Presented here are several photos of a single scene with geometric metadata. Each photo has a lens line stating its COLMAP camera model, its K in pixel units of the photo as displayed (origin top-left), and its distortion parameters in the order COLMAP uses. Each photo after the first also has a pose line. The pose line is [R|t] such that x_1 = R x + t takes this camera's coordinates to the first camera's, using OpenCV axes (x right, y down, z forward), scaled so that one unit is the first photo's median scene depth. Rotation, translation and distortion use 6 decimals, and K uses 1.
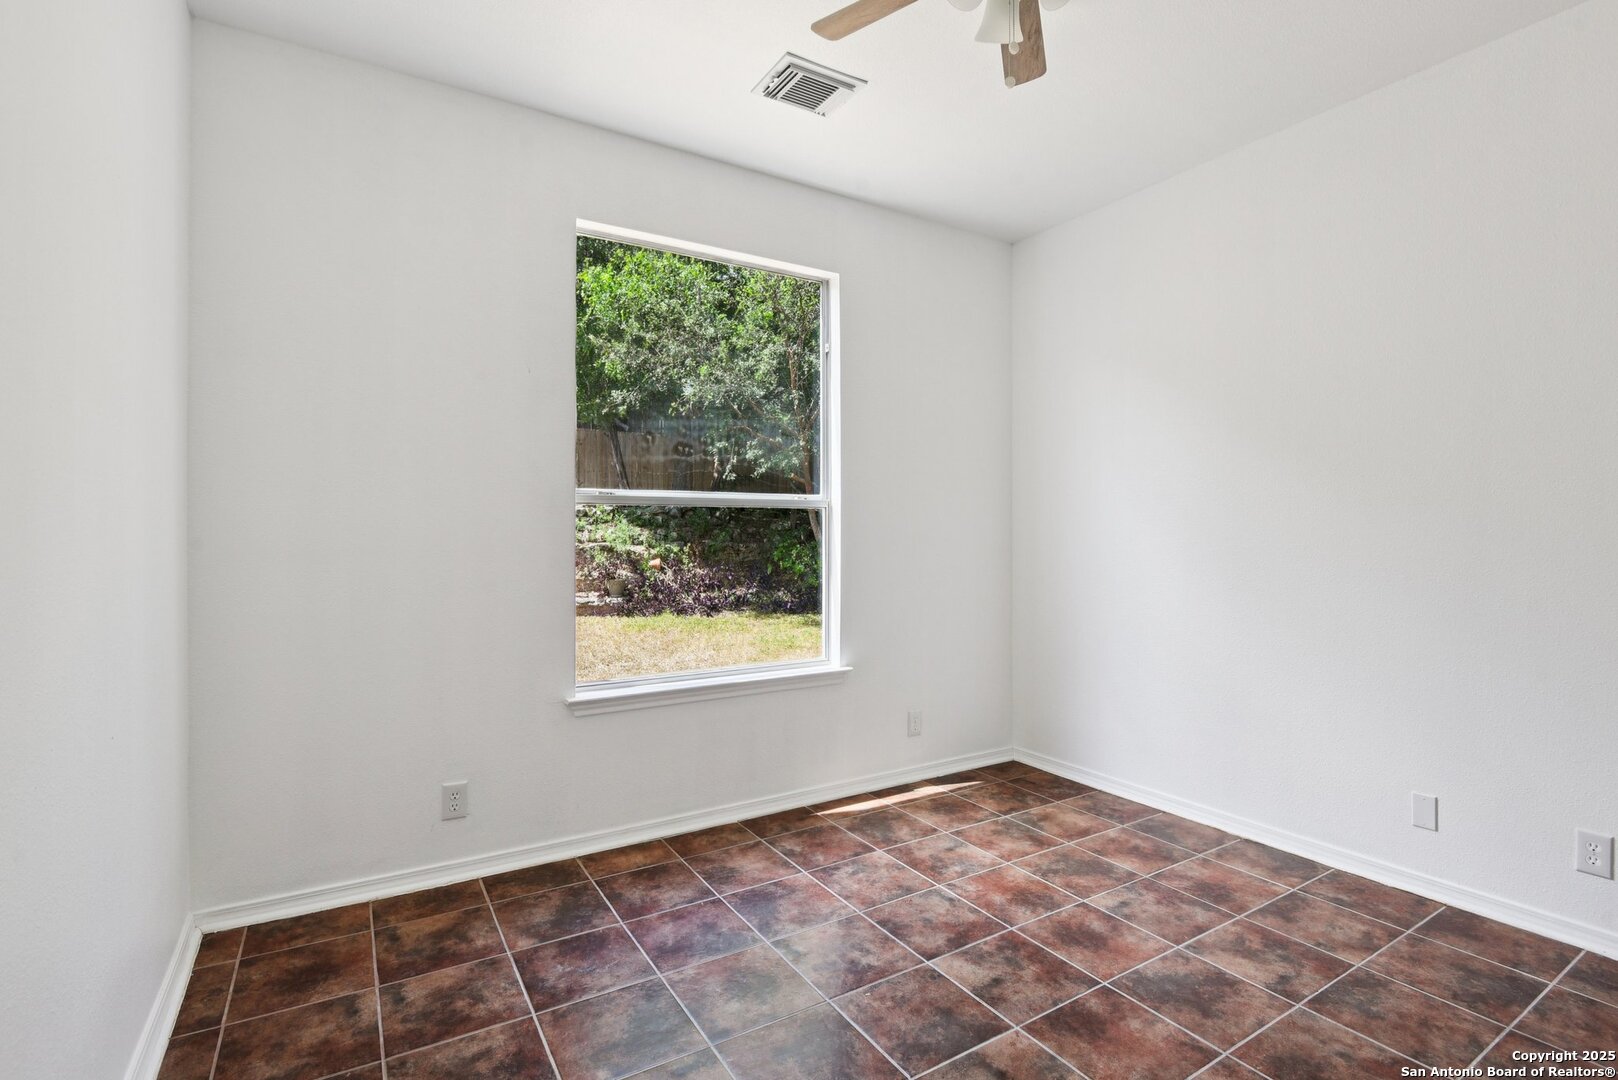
lens RADIAL K [[760.8, 0, 808.1], [0, 760.8, 535.0], [0, 0, 1]] dist [-0.007105, -0.001998]
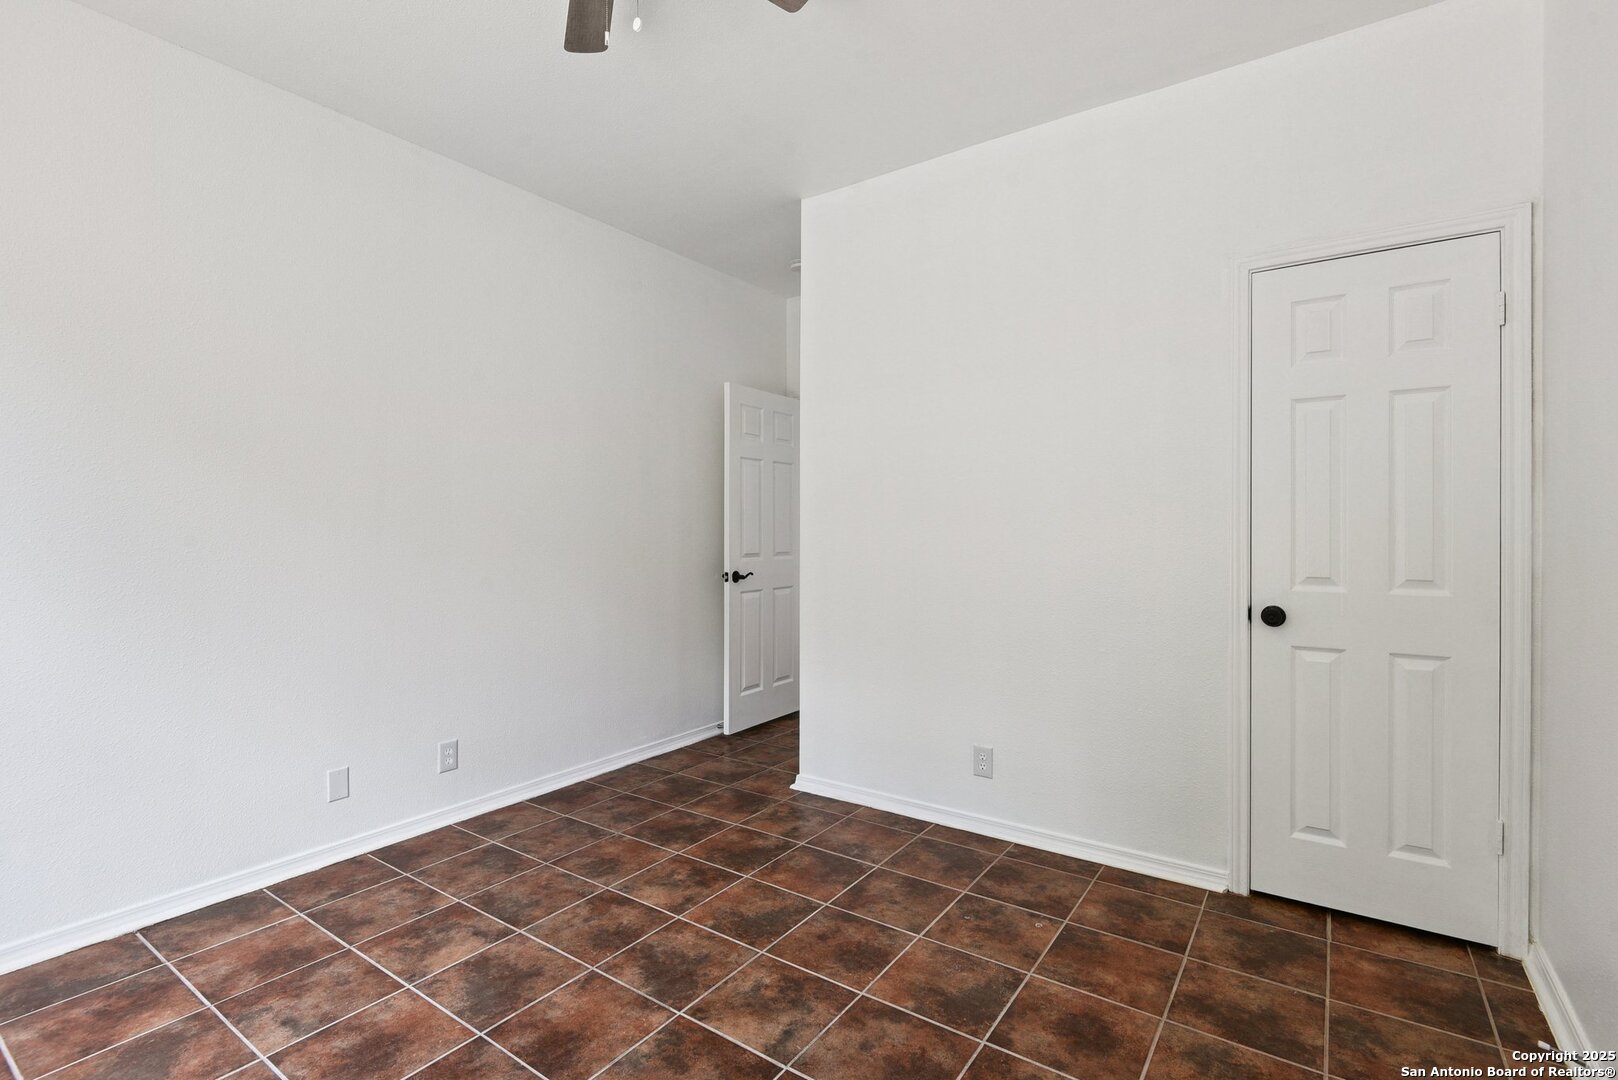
lens RADIAL K [[760.8, 0, 805.1], [0, 760.8, 536.5], [0, 0, 1]] dist [-0.007105, -0.001998]
pose [[-0.395172, -0.004956, 0.918594, -0.496347], [0.008262, 0.999926, 0.008949, -0.000701], [-0.918570, 0.011126, -0.395101, 0.852832]]
